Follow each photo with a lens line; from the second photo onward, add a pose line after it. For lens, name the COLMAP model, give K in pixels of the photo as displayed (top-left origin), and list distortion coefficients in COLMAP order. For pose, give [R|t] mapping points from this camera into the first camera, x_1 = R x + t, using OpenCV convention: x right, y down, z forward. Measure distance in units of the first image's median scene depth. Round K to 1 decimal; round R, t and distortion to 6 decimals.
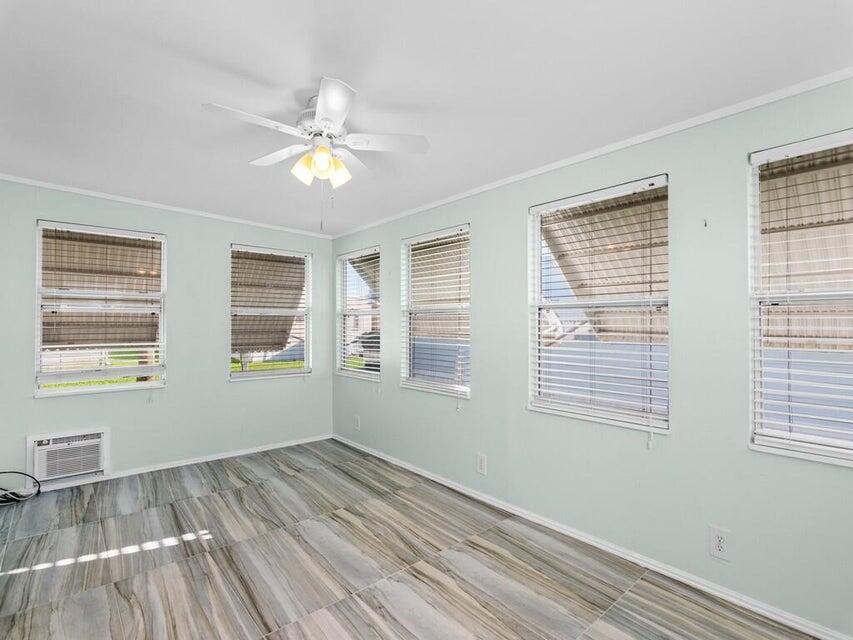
lens RADIAL K [[420.7, 0, 426.1], [0, 420.7, 323.5], [0, 0, 1]] dist [-0.001077, 0.000054]
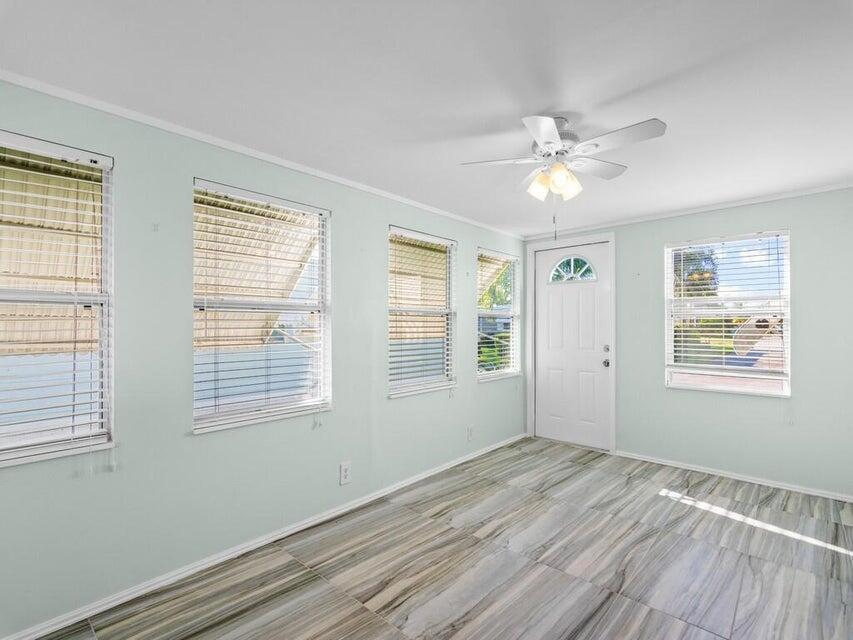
lens RADIAL K [[418.7, 0, 426.2], [0, 418.7, 319.7], [0, 0, 1]] dist [-0.003094, 0.003182]
pose [[-0.128242, 0.015560, 0.991621, -0.959406], [-0.002626, 0.999868, -0.016029, 0.006229], [-0.991739, -0.004659, -0.128184, 1.094107]]
